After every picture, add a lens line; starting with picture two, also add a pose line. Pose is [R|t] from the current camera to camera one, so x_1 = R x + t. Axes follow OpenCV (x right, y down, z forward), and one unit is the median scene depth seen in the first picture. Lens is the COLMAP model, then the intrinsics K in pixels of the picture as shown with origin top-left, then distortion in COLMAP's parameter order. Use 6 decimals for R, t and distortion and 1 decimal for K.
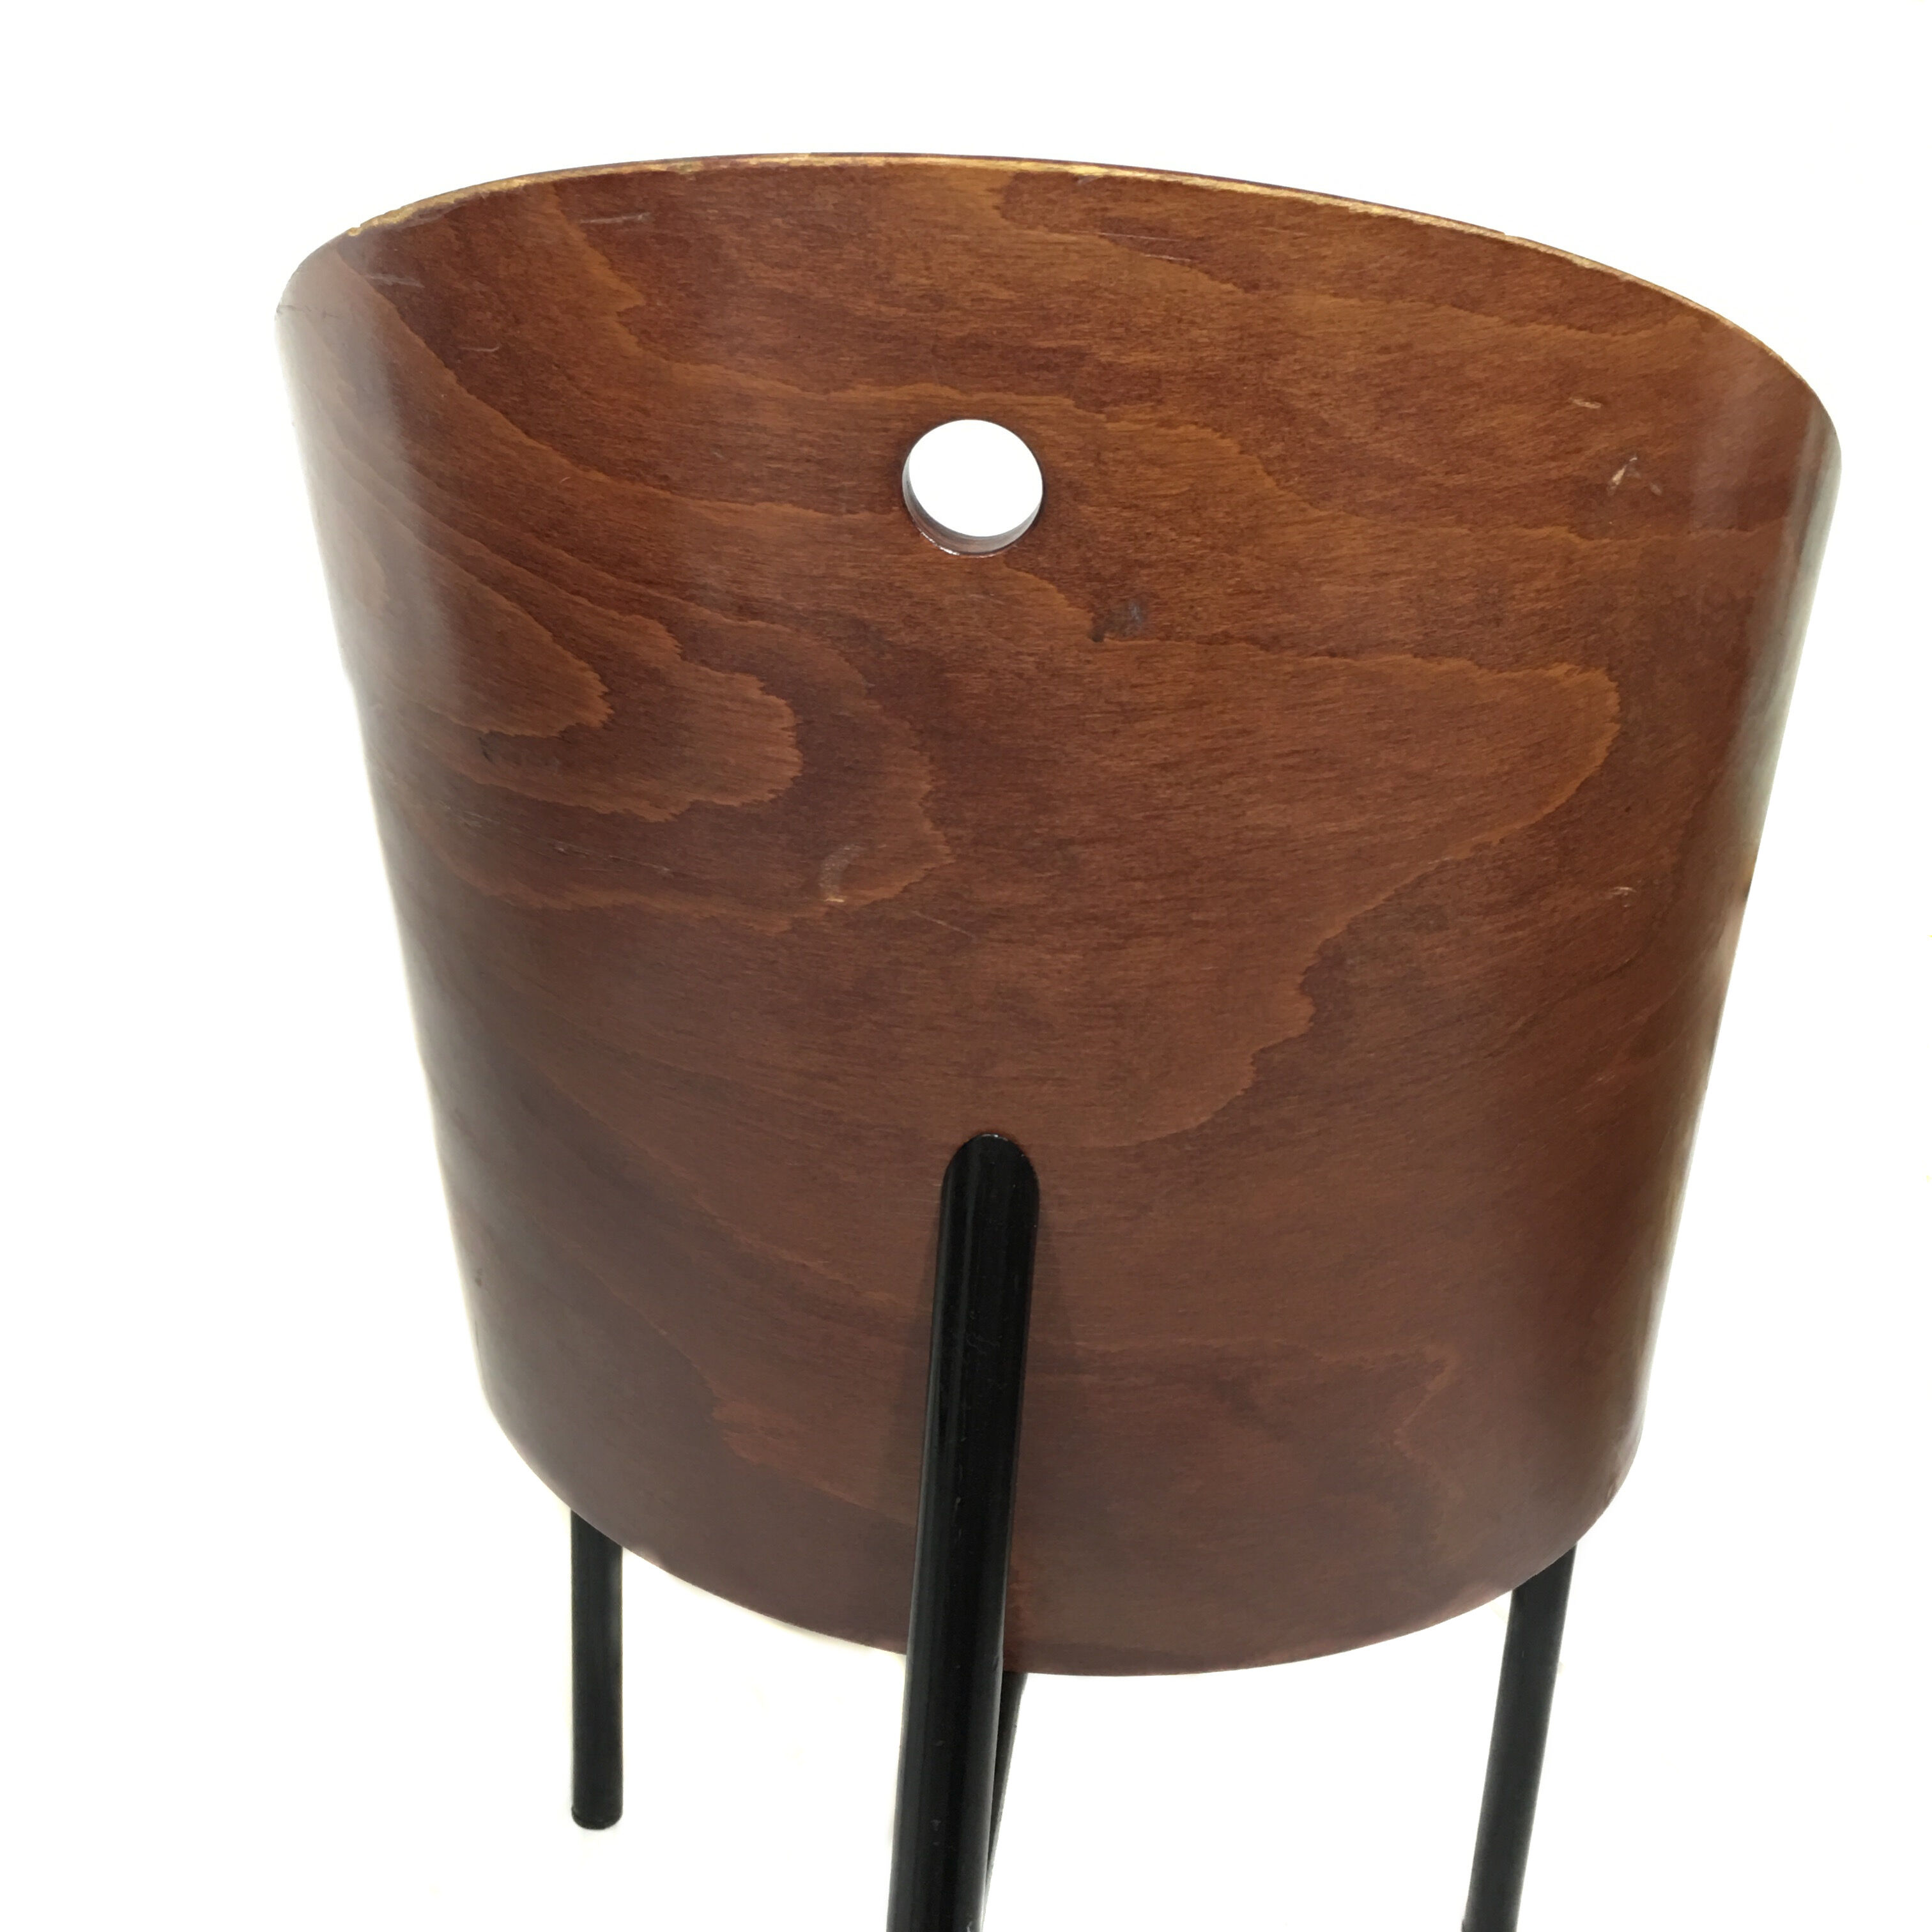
lens RADIAL K [[2216.6, 0, 971.0], [0, 2216.6, 970.6], [0, 0, 1]] dist [0.068467, -0.061016]
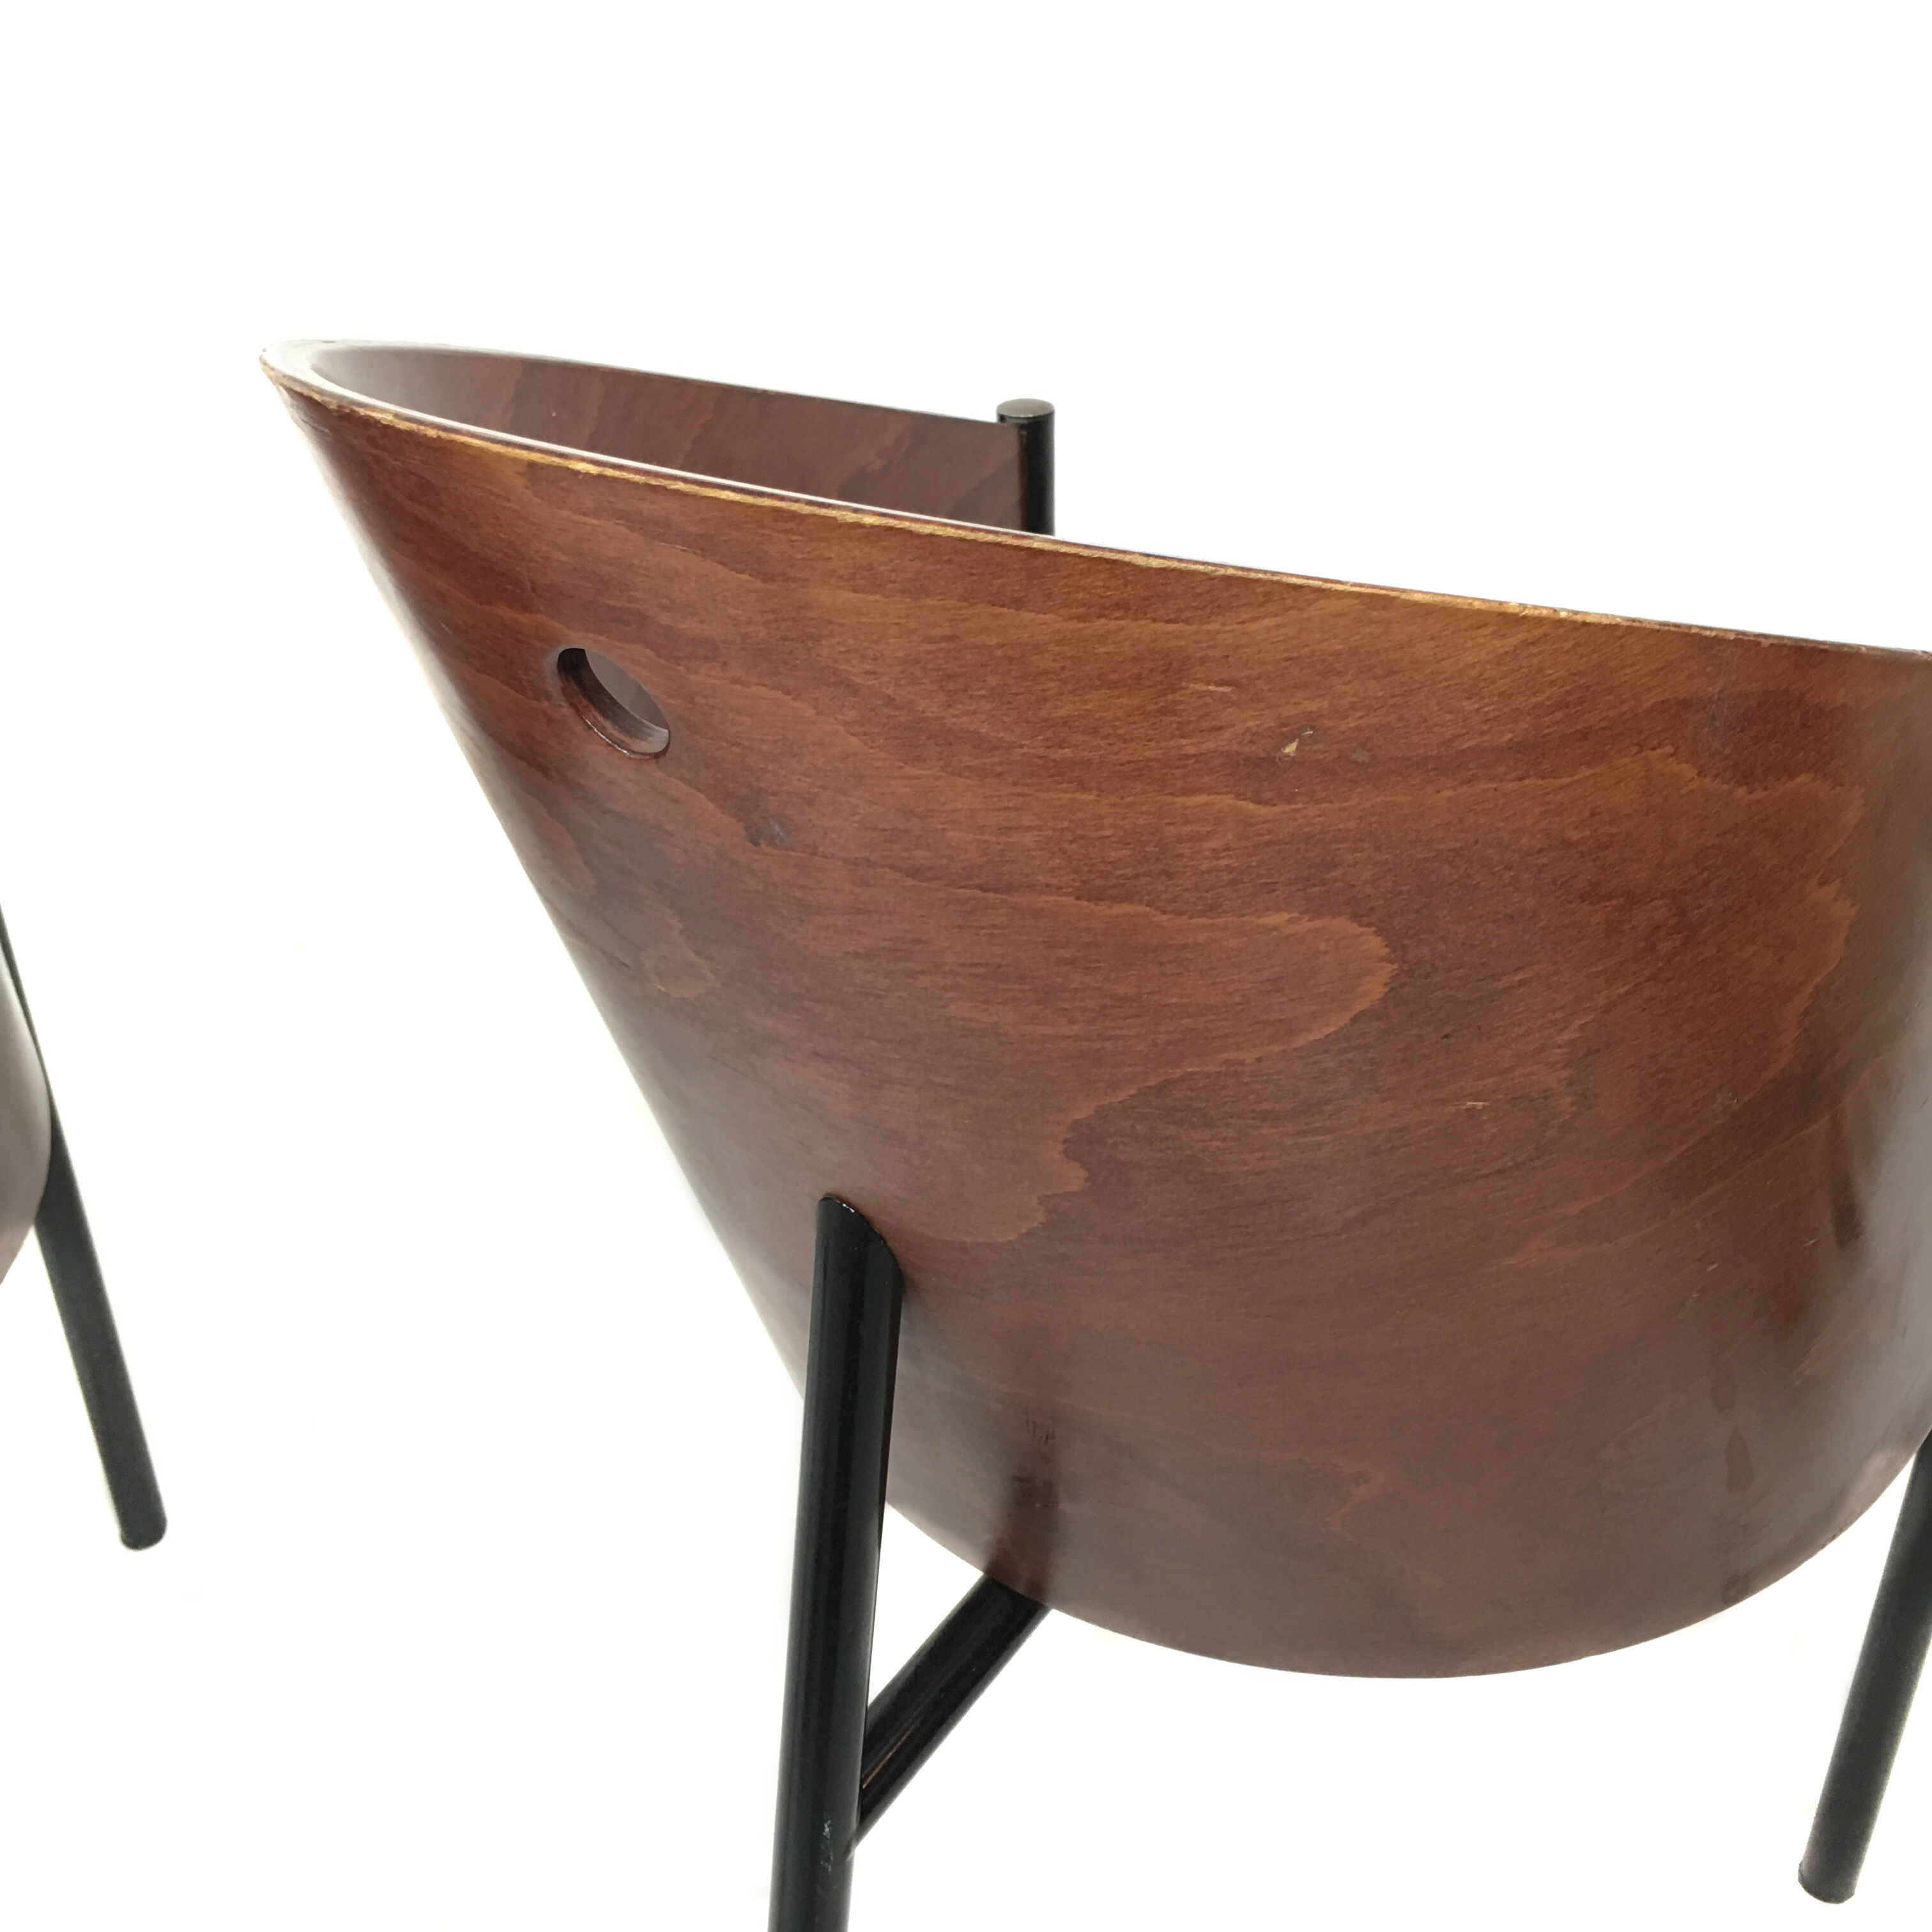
lens RADIAL K [[2216.6, 0, 971.0], [0, 2216.6, 970.6], [0, 0, 1]] dist [0.068467, -0.061016]
pose [[0.875312, 0.194297, -0.442807, 0.607838], [-0.087982, 0.964432, 0.249260, -0.357193], [0.475487, -0.179221, 0.861273, 0.162548]]
